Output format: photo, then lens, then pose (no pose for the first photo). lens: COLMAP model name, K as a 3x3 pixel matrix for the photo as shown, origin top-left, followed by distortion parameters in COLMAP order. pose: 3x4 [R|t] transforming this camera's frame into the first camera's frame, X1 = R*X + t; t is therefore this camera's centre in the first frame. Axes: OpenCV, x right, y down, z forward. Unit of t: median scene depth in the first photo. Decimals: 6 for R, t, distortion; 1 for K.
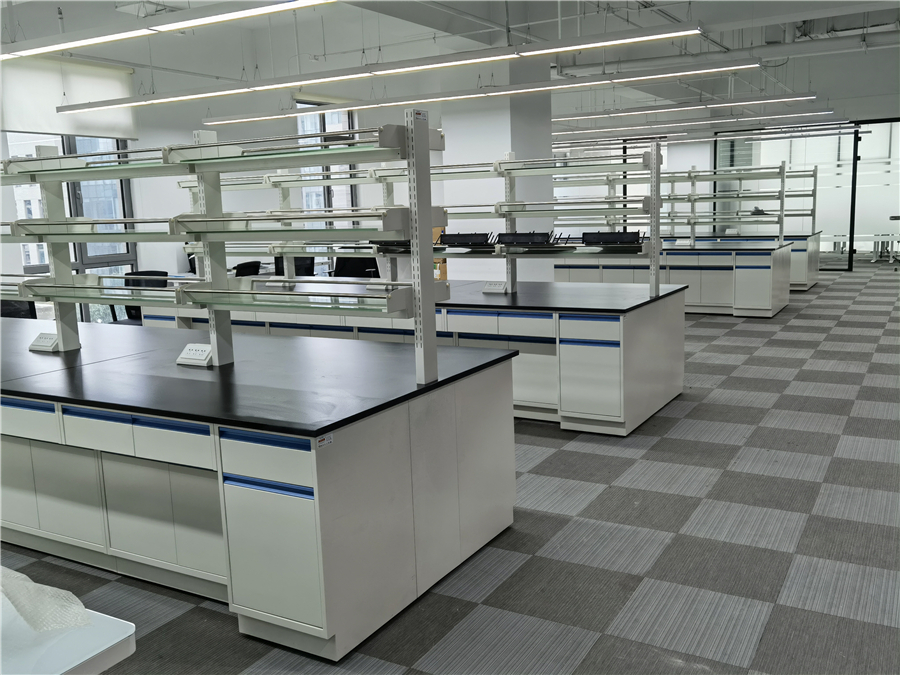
lens RADIAL K [[836.8, 0, 459.1], [0, 836.8, 339.8], [0, 0, 1]] dist [0.021052, 0.000000]
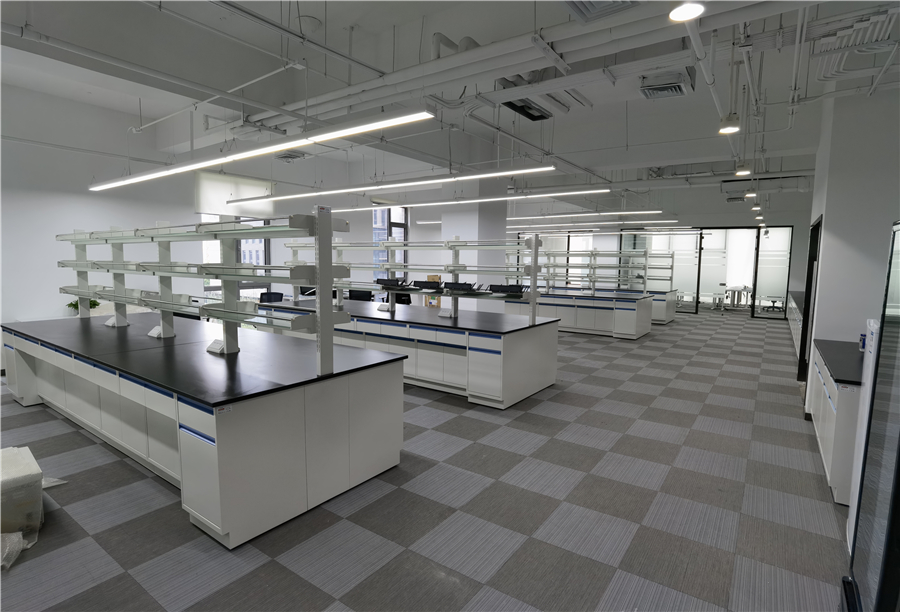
lens RADIAL K [[467.9, 0, 460.5], [0, 467.9, 306.4], [0, 0, 1]] dist [-0.048774, 0.023565]
pose [[0.995009, 0.056363, -0.082346, 0.203827], [-0.061564, 0.996173, -0.062050, -0.027654], [0.078533, 0.066810, 0.994670, 0.091437]]
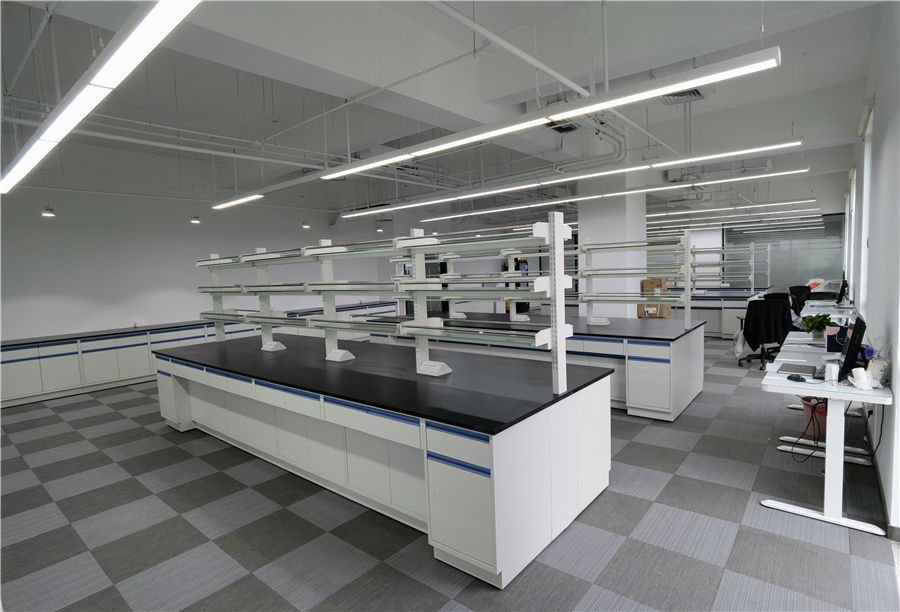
lens RADIAL K [[467.9, 0, 453.4], [0, 467.9, 307.7], [0, 0, 1]] dist [-0.048774, 0.023565]
pose [[0.985701, 0.007741, -0.168326, -0.062620], [-0.020681, 0.996950, -0.075259, -0.022234], [0.167230, 0.077664, 0.982854, 0.110689]]
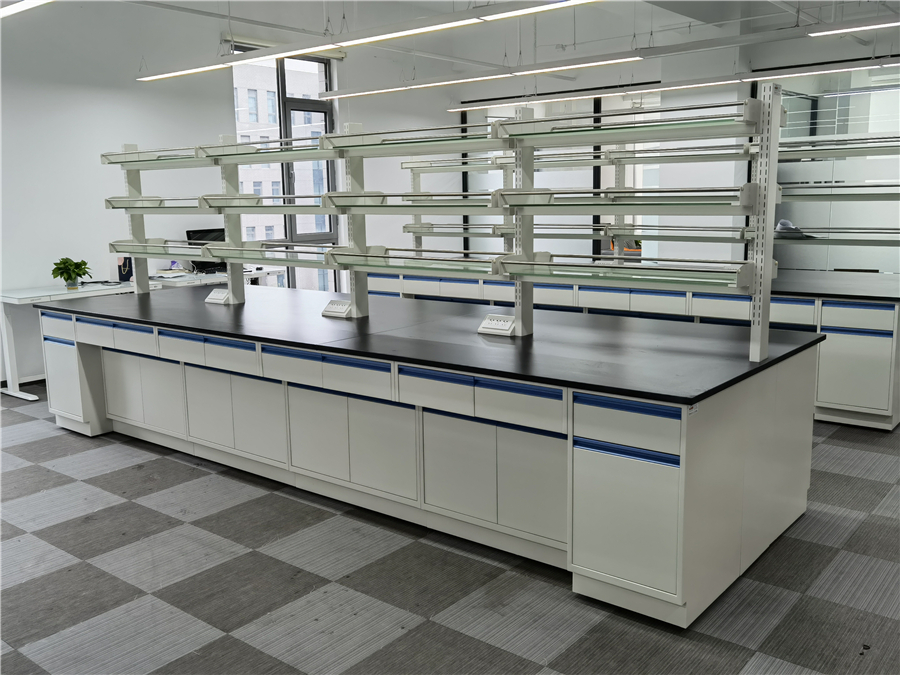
lens RADIAL K [[836.8, 0, 444.2], [0, 836.8, 335.9], [0, 0, 1]] dist [0.021052, 0.000000]
pose [[0.986039, 0.041974, -0.161134, -0.176481], [-0.040542, 0.999104, 0.012165, 0.018037], [0.161501, -0.005463, 0.986857, -0.030721]]
